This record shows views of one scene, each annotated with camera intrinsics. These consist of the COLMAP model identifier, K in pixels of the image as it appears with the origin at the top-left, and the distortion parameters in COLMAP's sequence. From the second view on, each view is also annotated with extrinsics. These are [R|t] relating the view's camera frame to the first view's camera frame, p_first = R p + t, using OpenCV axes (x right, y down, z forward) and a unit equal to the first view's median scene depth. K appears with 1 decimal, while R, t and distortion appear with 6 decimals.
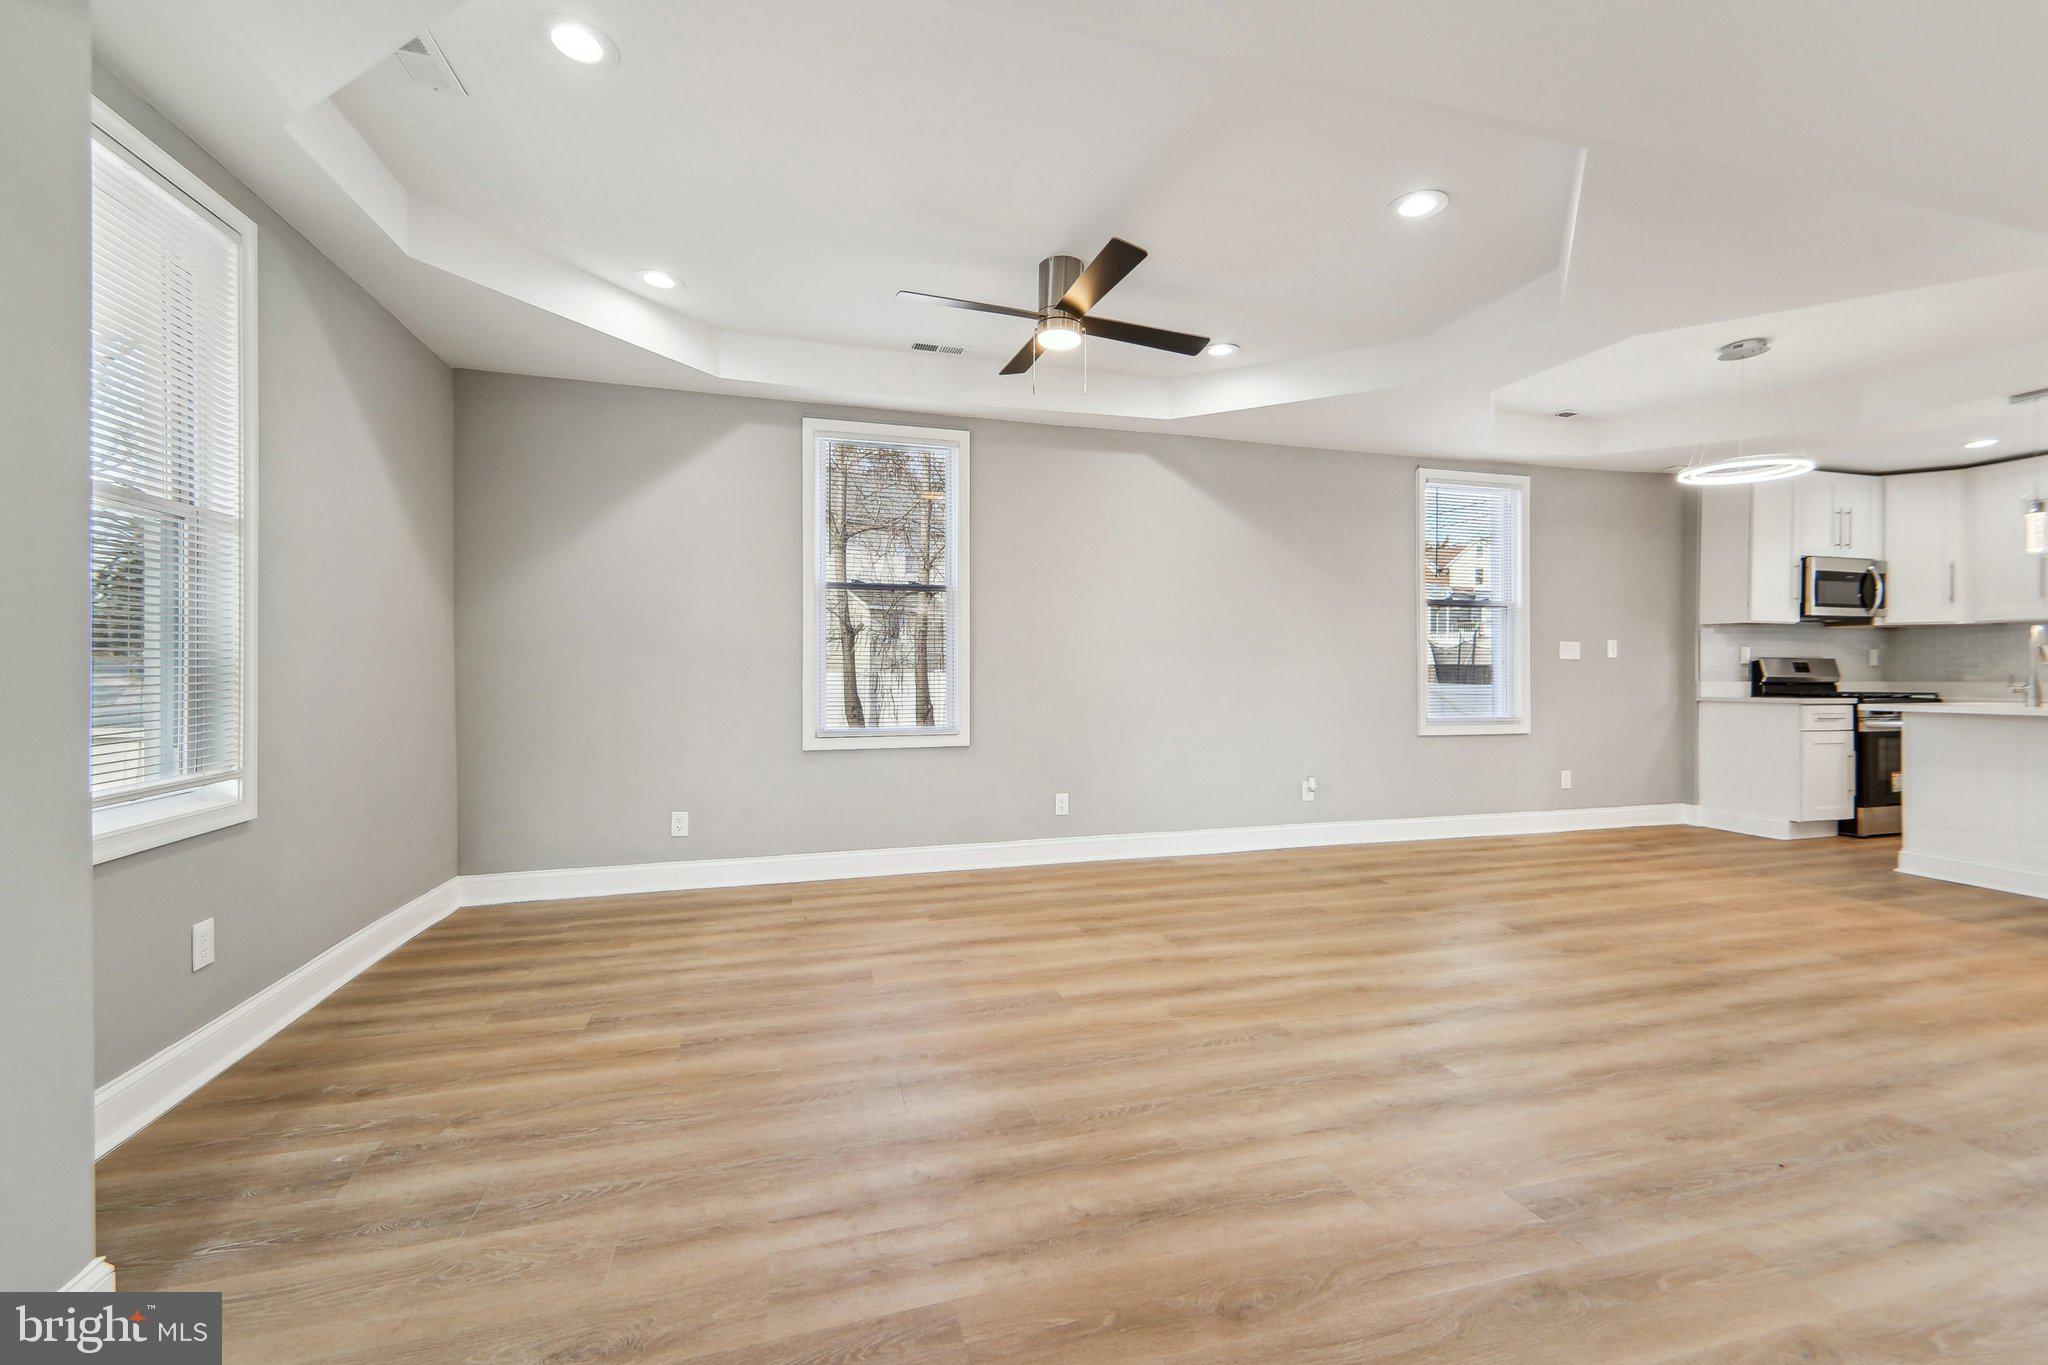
lens RADIAL K [[837.3, 0, 1029.2], [0, 837.3, 681.3], [0, 0, 1]] dist [0.013544, -0.001804]
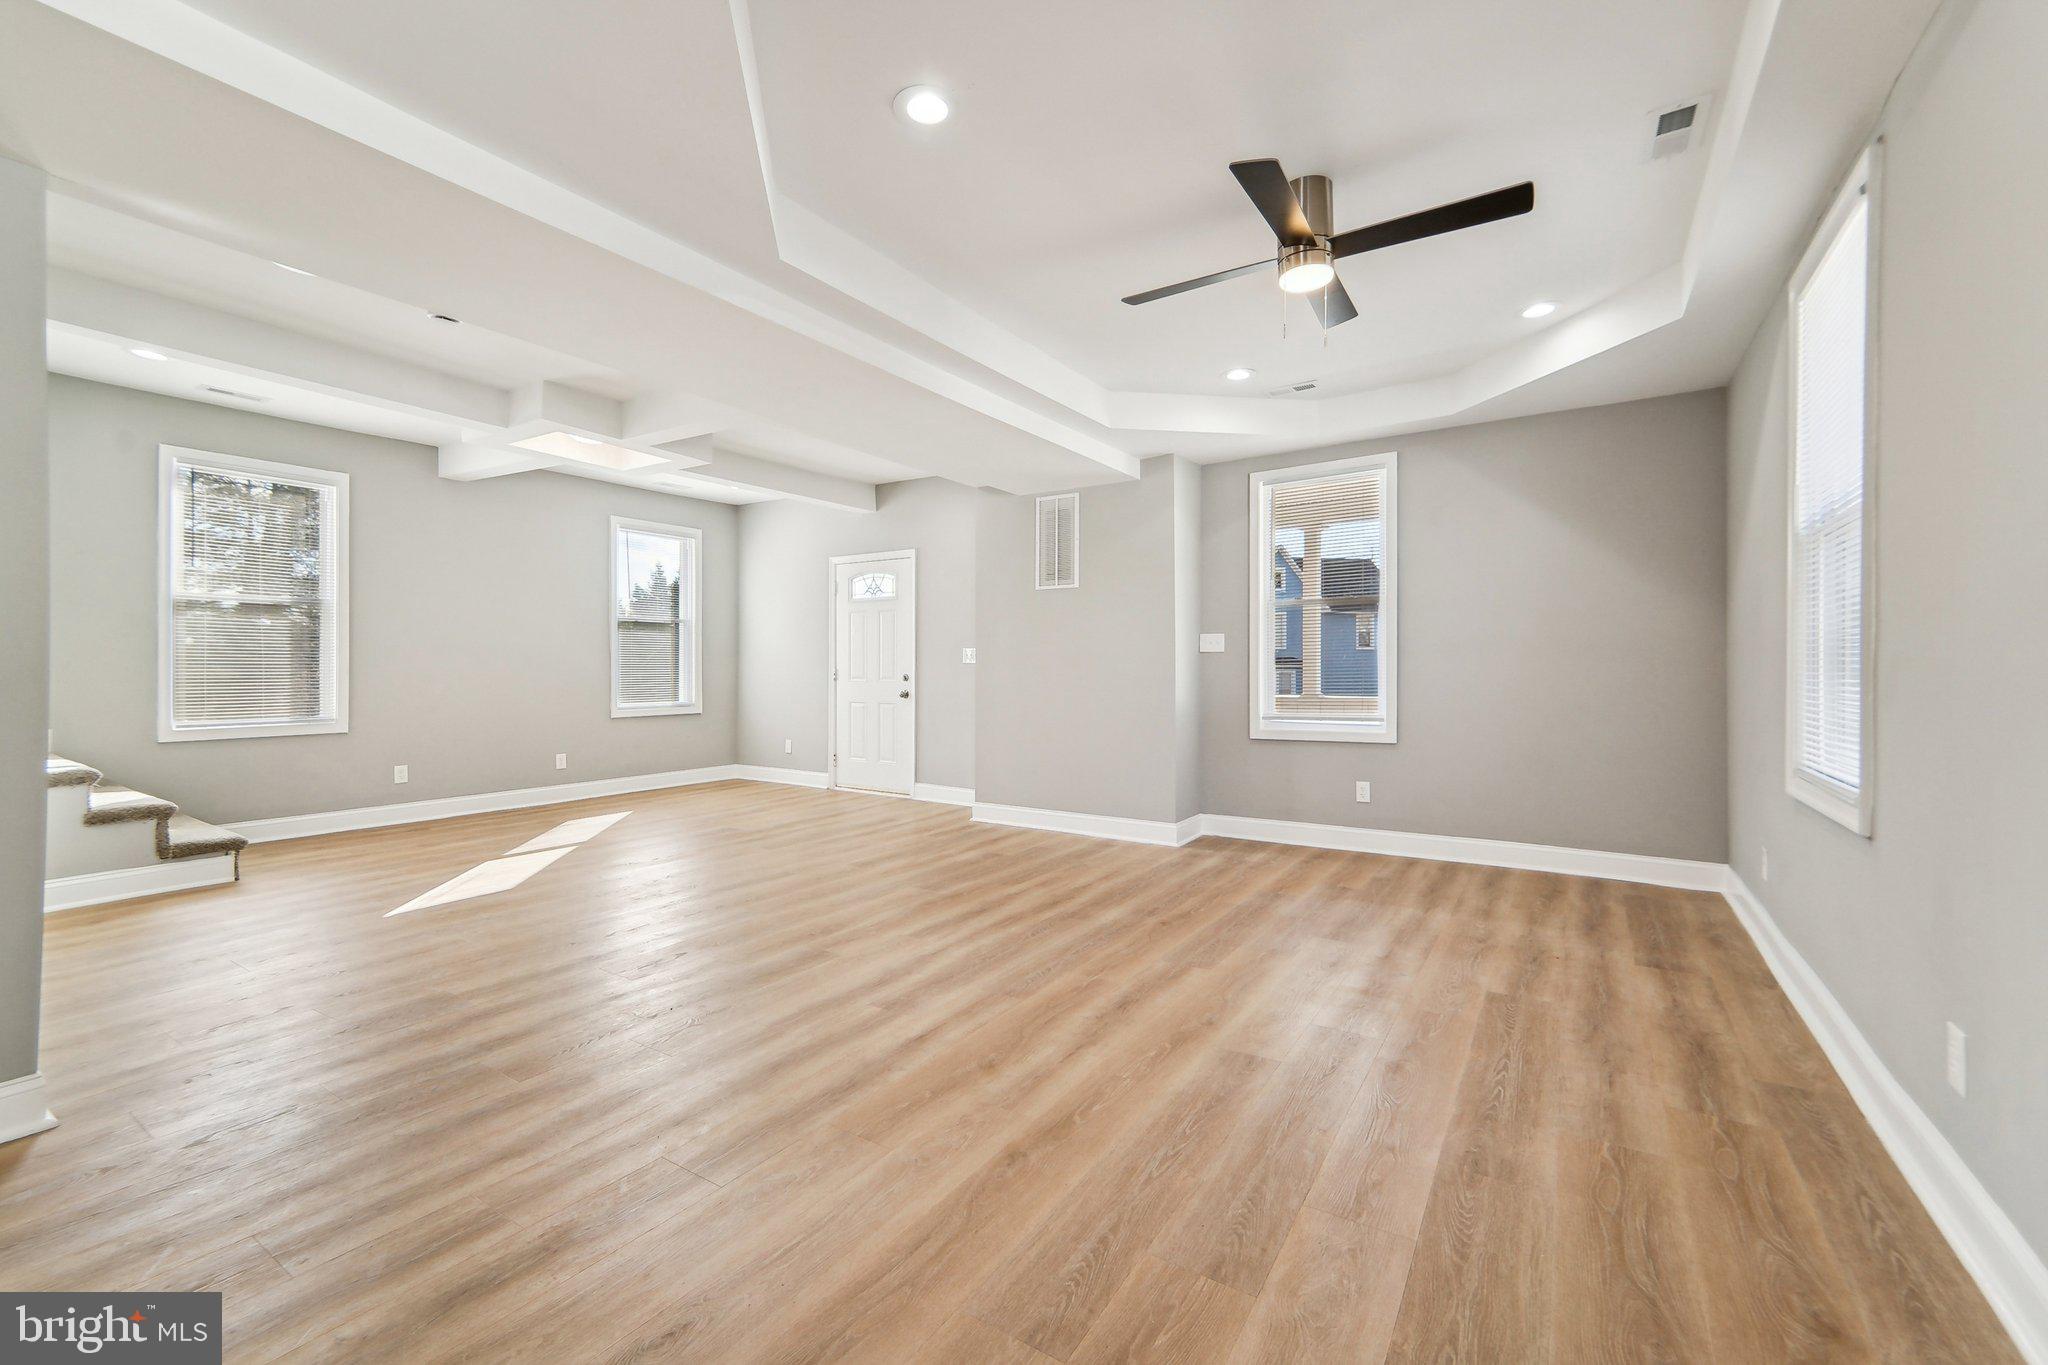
lens RADIAL K [[837.3, 0, 1036.3], [0, 837.3, 666.8], [0, 0, 1]] dist [0.013544, -0.001804]
pose [[-0.750211, -0.000748, -0.661198, 0.460632], [-0.005901, 0.999967, 0.005565, -0.011742], [0.661172, 0.008077, -0.750191, 0.840167]]
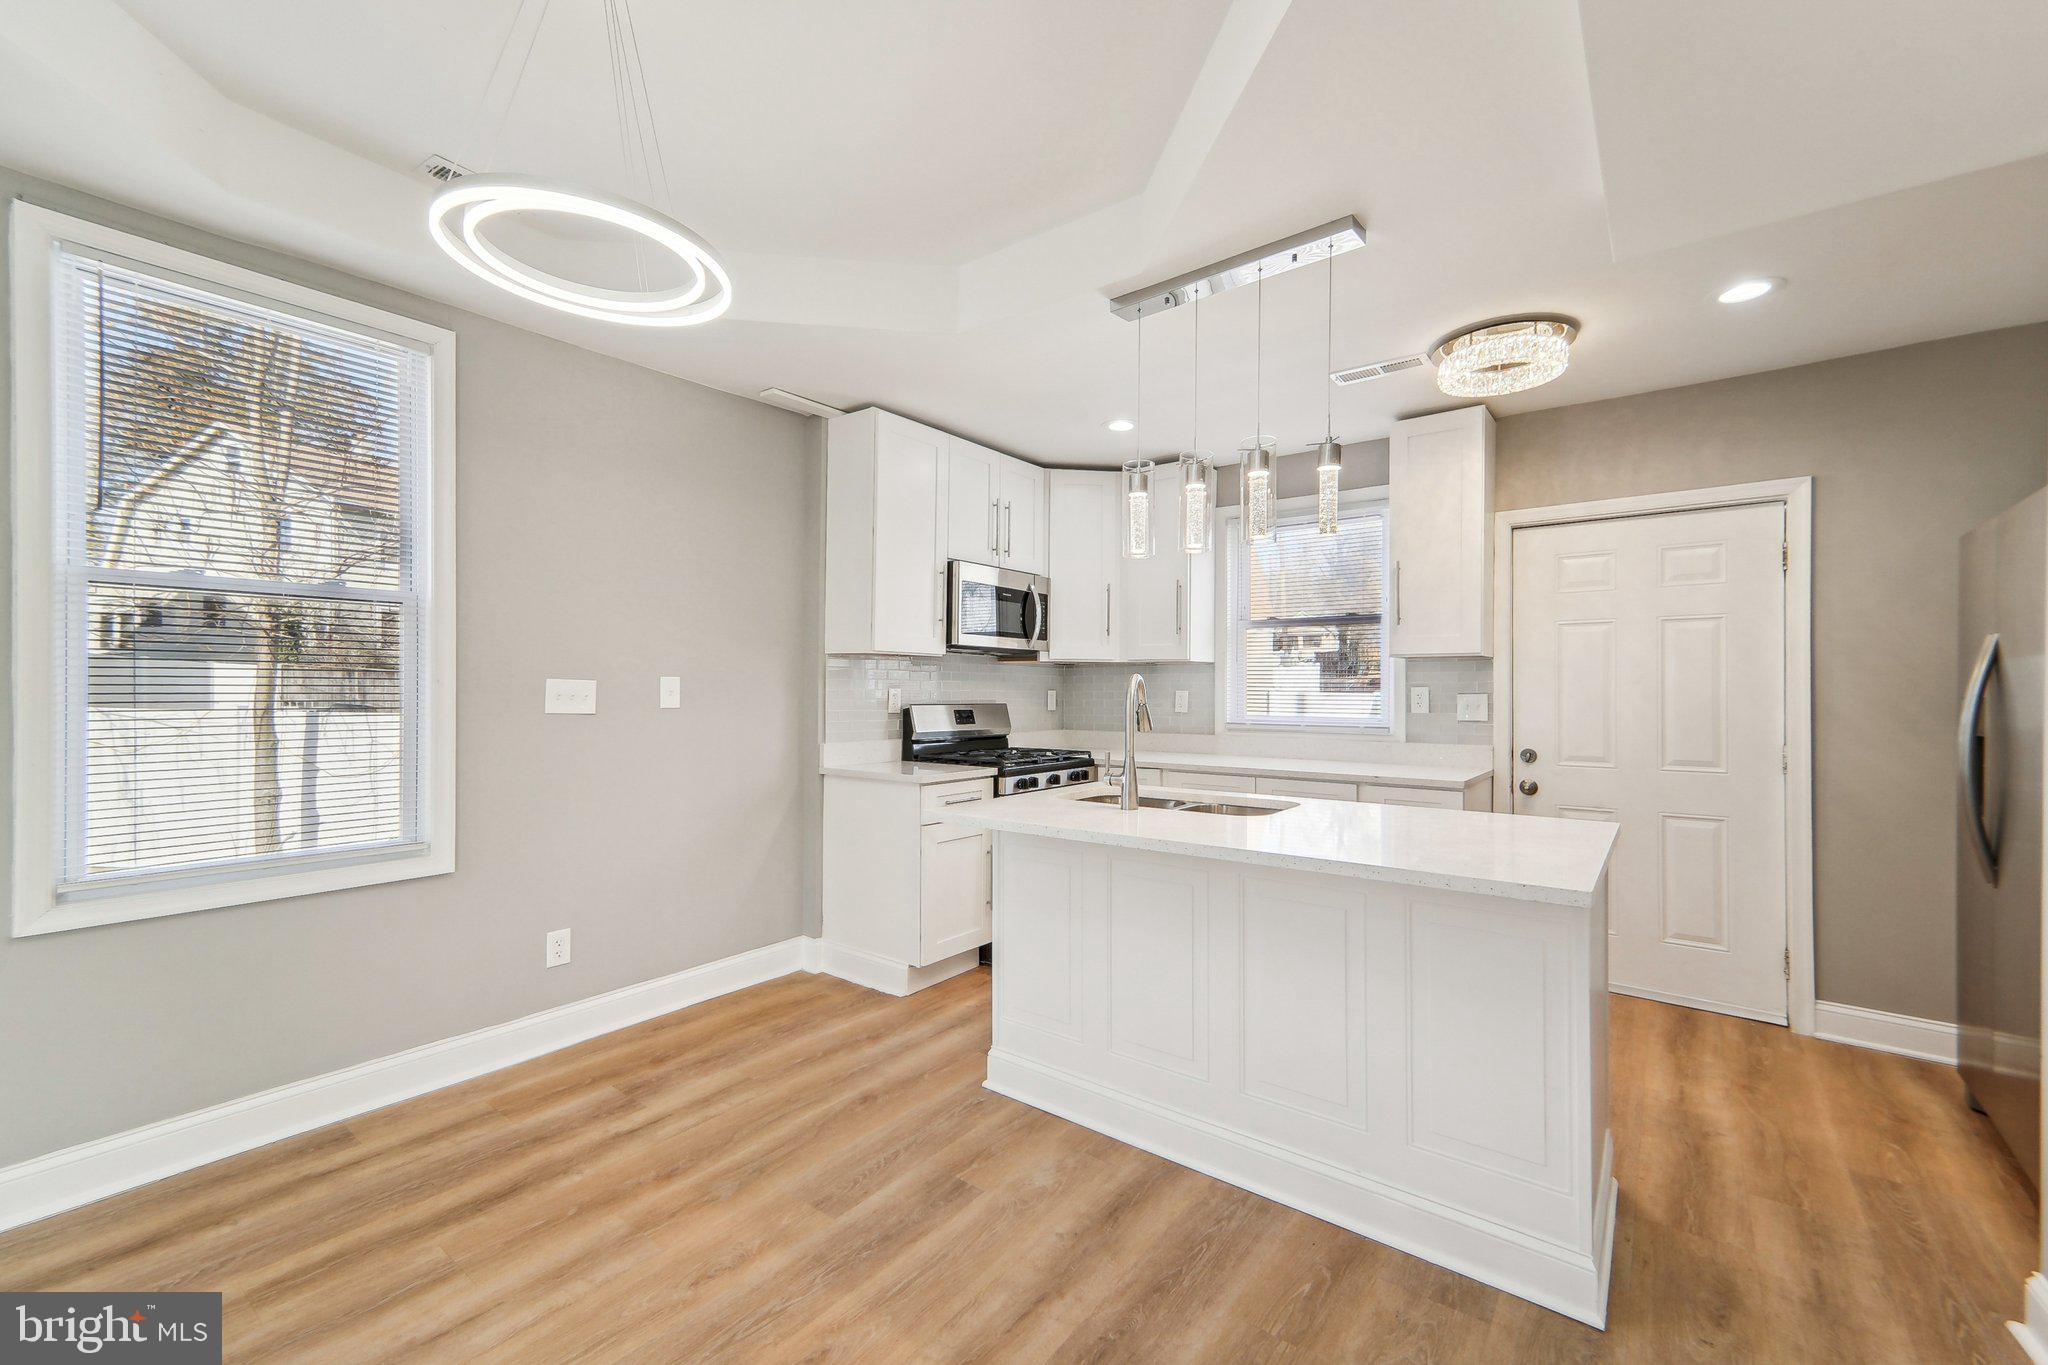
lens RADIAL K [[837.3, 0, 1039.3], [0, 837.3, 694.4], [0, 0, 1]] dist [0.013544, -0.001804]
pose [[0.794302, -0.000176, 0.607523, 0.558490], [0.000251, 1.000000, -0.000038, -0.037761], [-0.607523, 0.000183, 0.794302, 0.413385]]
